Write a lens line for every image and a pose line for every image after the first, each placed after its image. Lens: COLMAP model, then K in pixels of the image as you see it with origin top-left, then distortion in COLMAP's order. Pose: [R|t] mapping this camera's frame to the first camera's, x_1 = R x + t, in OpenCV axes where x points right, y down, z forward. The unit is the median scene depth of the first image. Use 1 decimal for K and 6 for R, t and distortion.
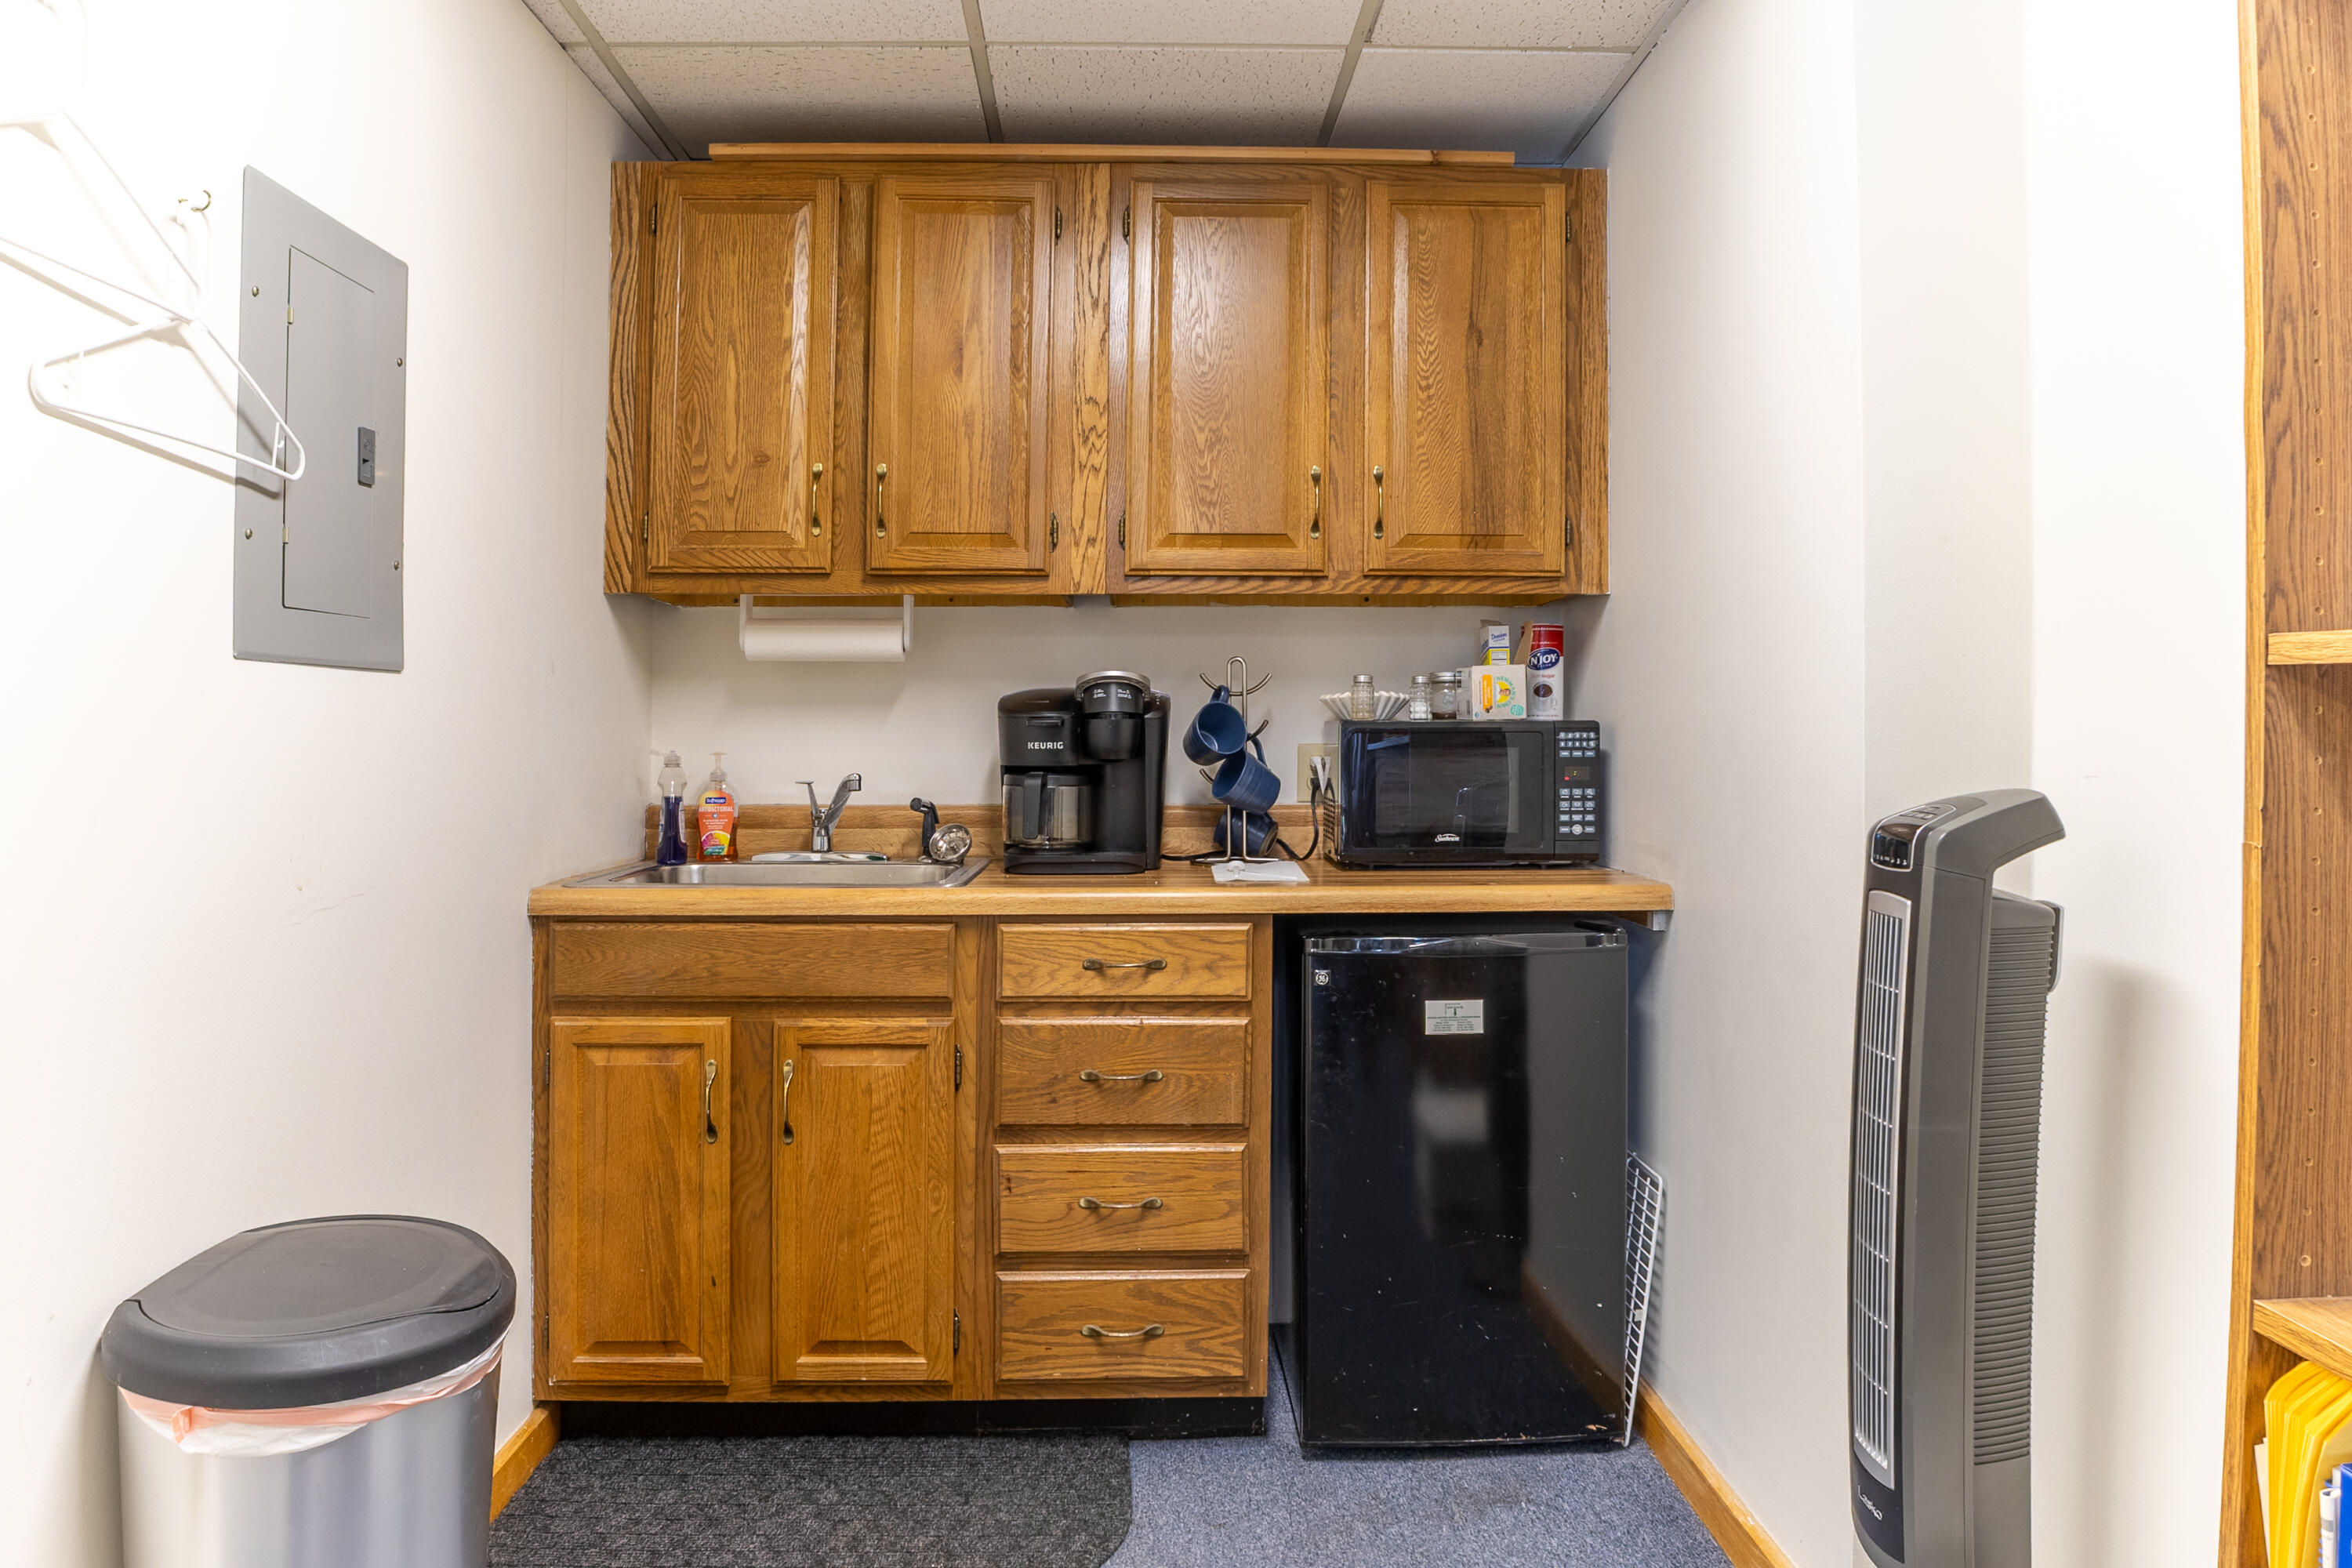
lens RADIAL K [[1644.3, 0, 1179.3], [0, 1644.3, 727.8], [0, 0, 1]] dist [-0.055682, -0.006482]
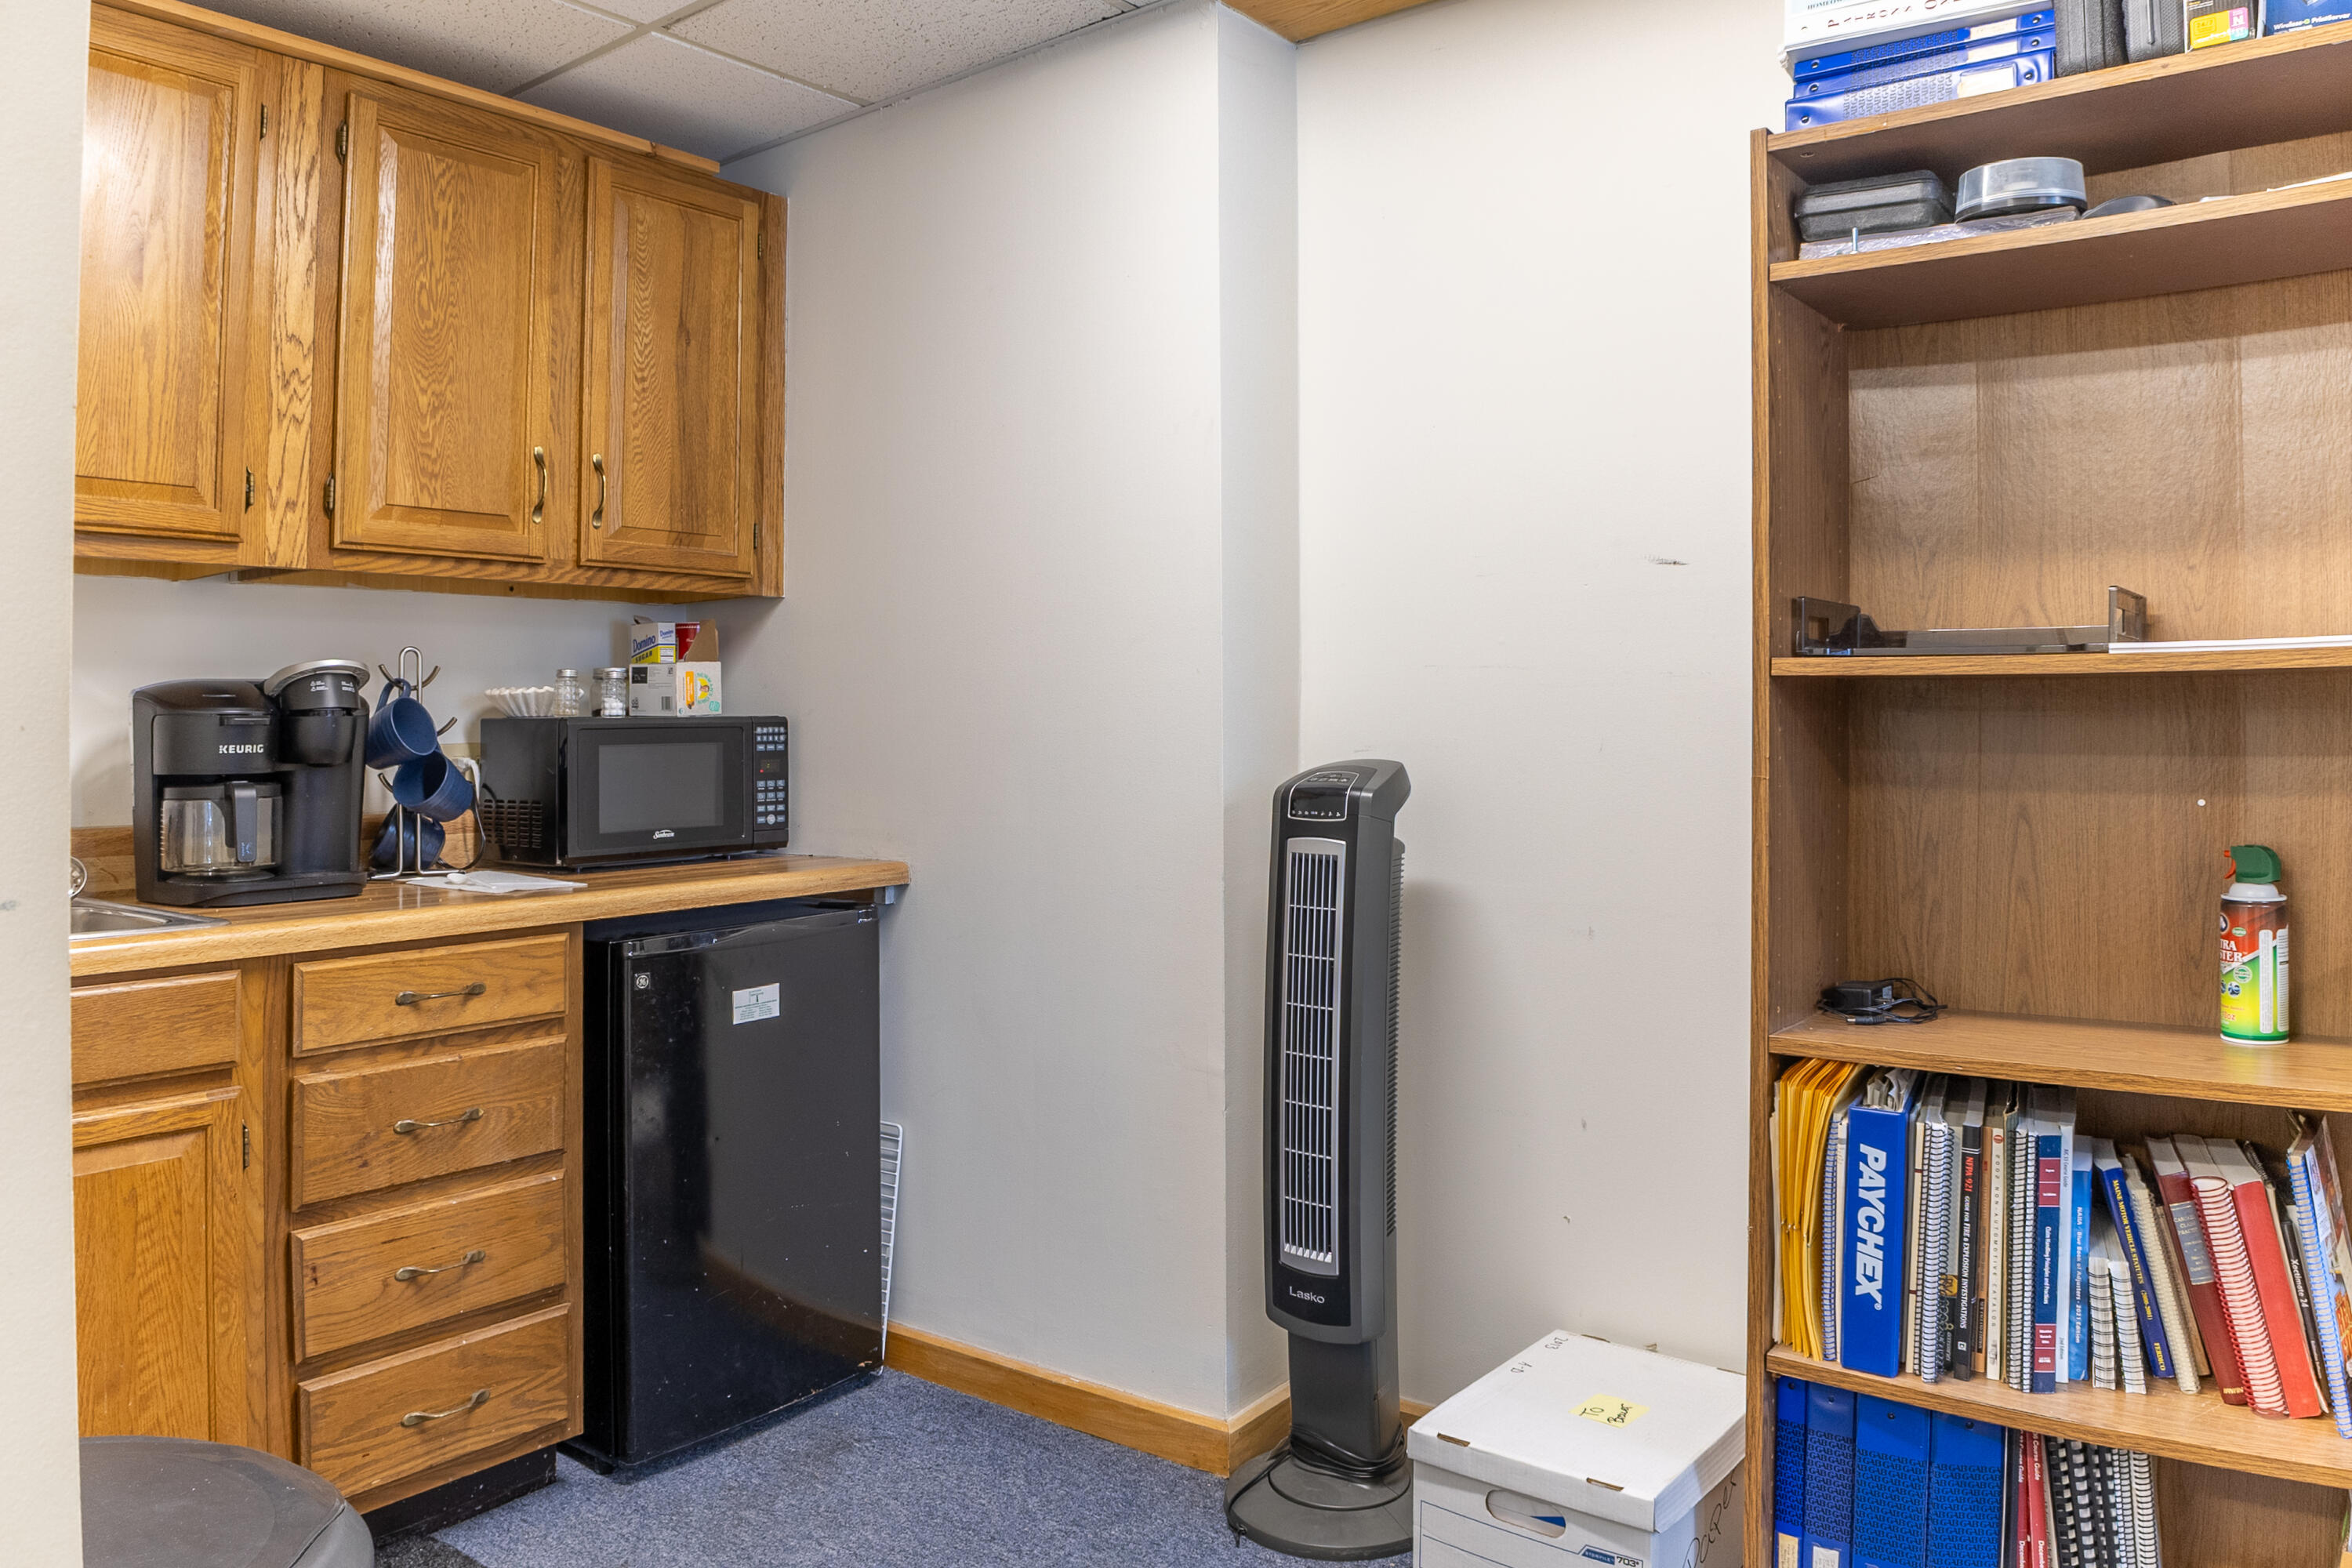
lens RADIAL K [[1644.3, 0, 1179.3], [0, 1644.3, 727.8], [0, 0, 1]] dist [-0.055682, -0.006482]
pose [[0.641393, -0.009580, 0.767152, -0.402823], [0.009996, 0.999942, 0.004130, 0.001538], [-0.767147, 0.005019, 0.641451, 0.123246]]
